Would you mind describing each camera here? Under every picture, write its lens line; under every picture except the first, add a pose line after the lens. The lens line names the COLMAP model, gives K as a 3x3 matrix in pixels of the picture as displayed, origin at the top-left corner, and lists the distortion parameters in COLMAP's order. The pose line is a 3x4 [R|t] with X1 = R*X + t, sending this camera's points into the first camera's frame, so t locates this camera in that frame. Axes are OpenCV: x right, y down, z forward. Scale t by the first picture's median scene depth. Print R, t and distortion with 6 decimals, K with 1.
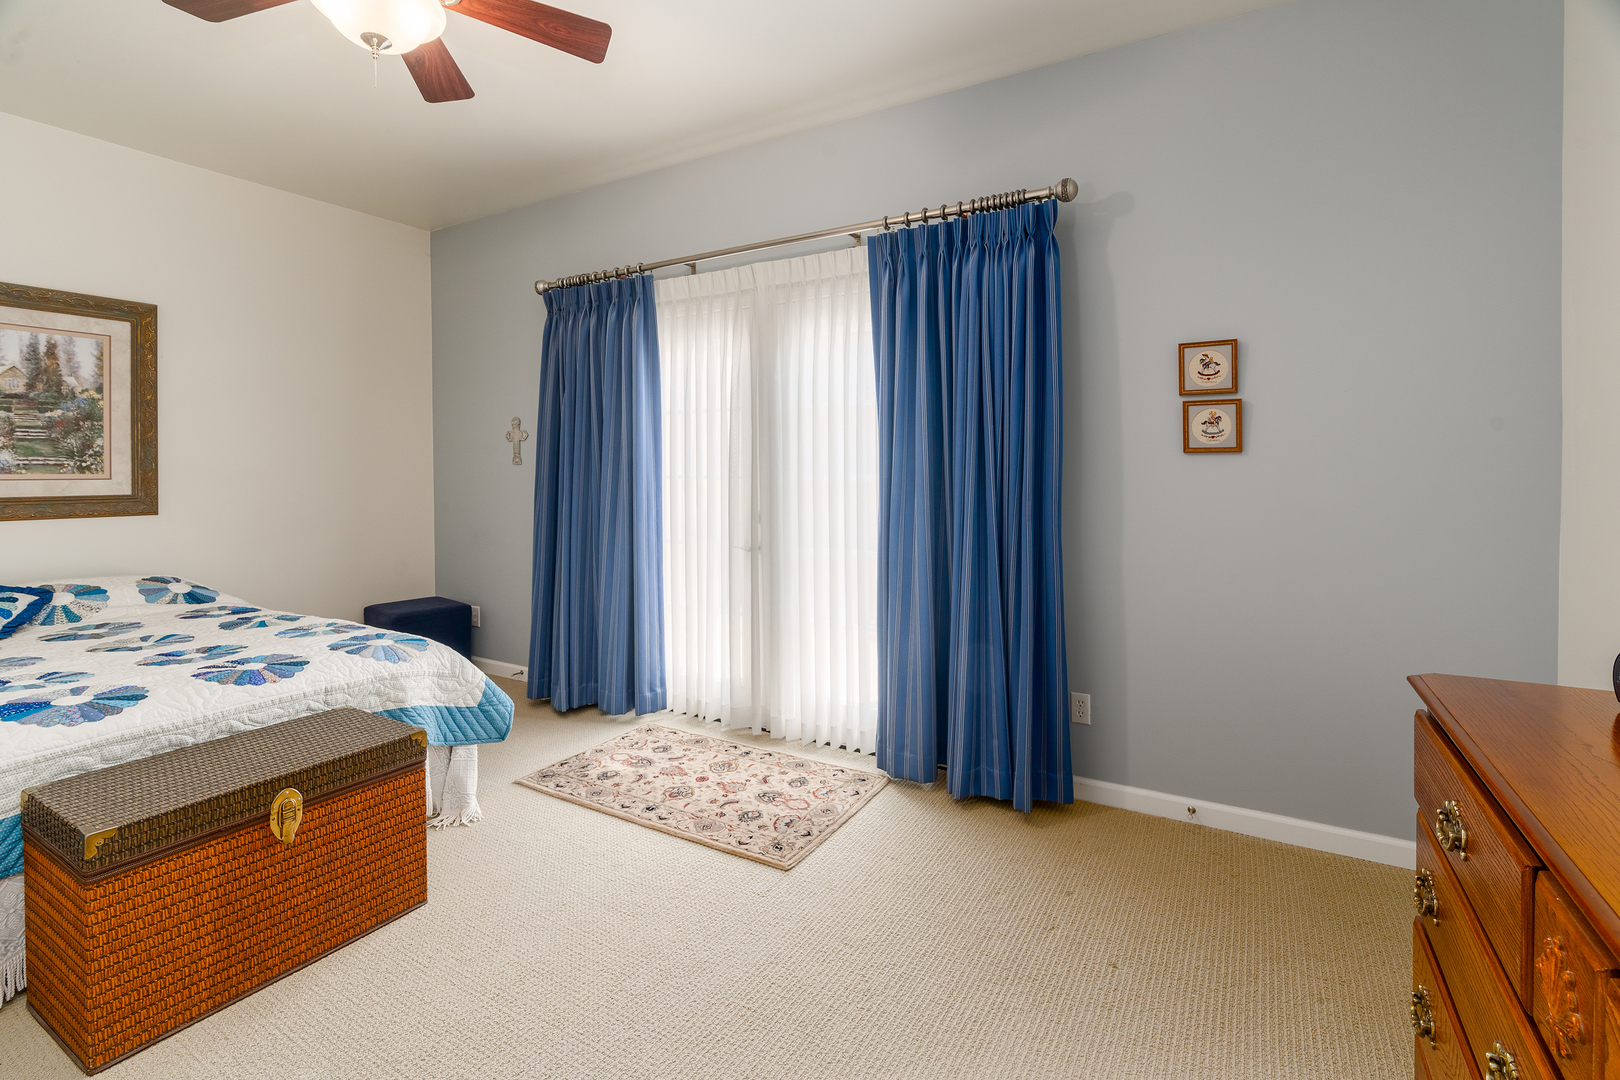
lens RADIAL K [[755.7, 0, 815.1], [0, 755.7, 466.4], [0, 0, 1]] dist [-0.001053, 0.000540]
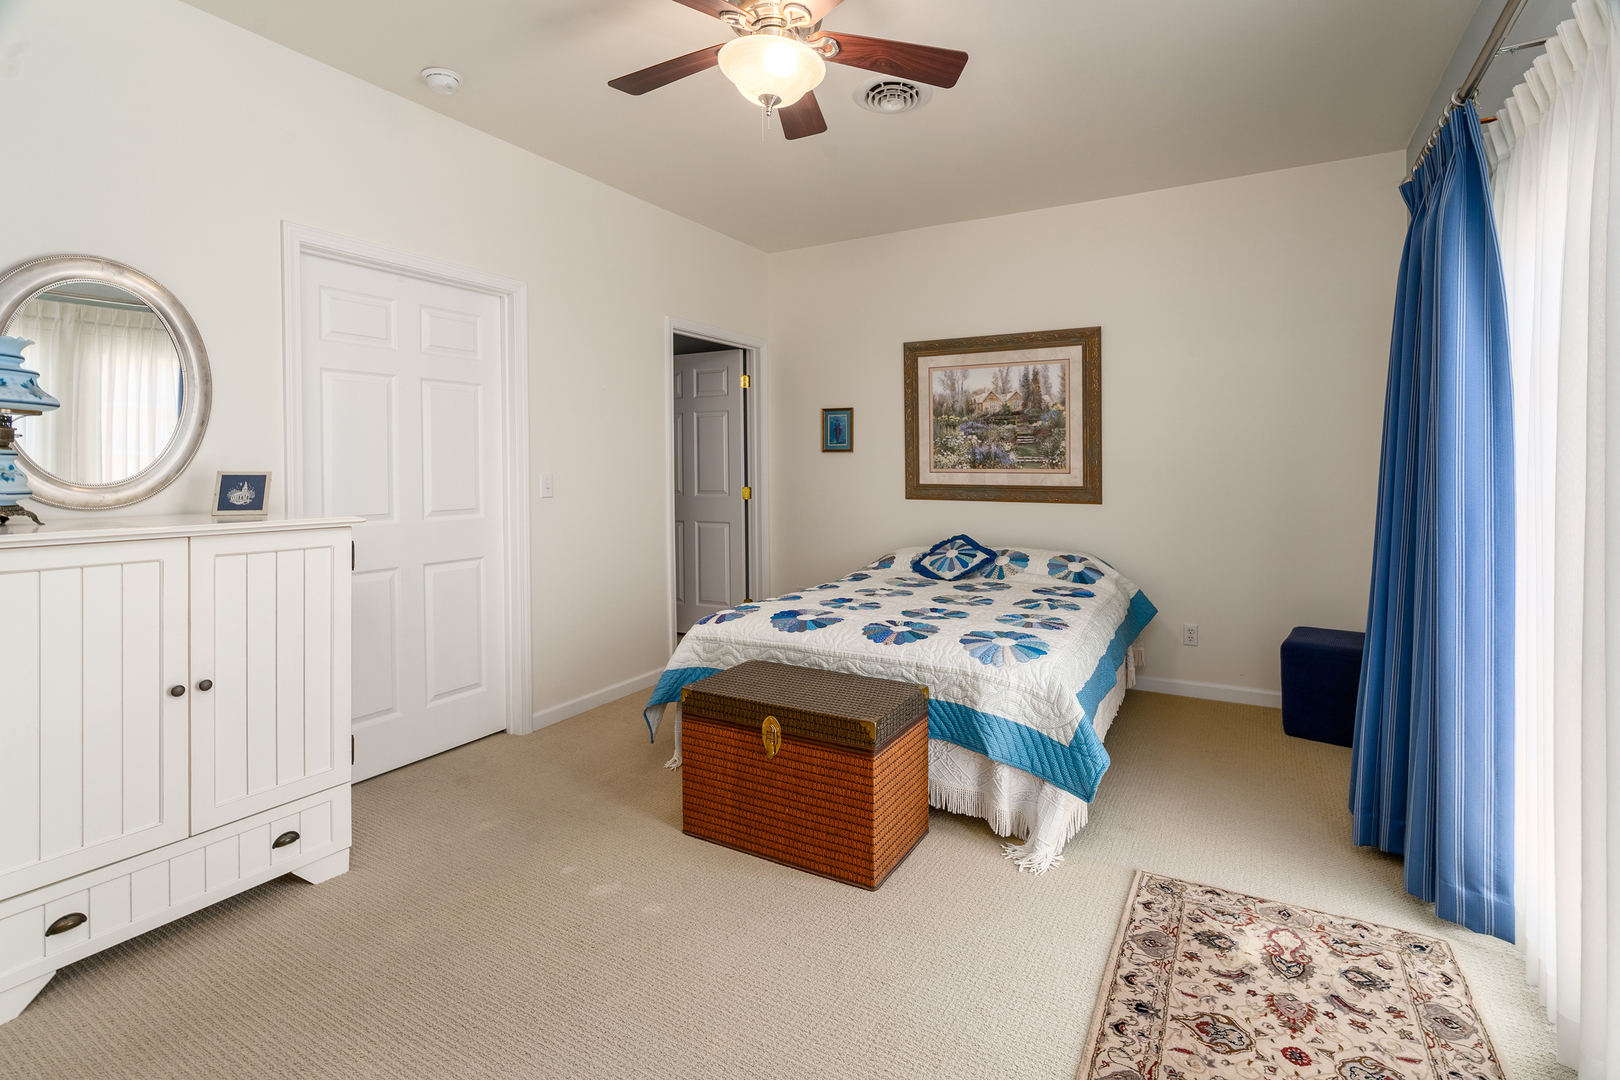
lens RADIAL K [[755.7, 0, 815.1], [0, 755.7, 466.4], [0, 0, 1]] dist [-0.001053, 0.000540]
pose [[0.028242, 0.004048, -0.999593, 0.323657], [0.004066, 0.999983, 0.004164, -0.001847], [0.999593, -0.004182, 0.028225, 0.573255]]
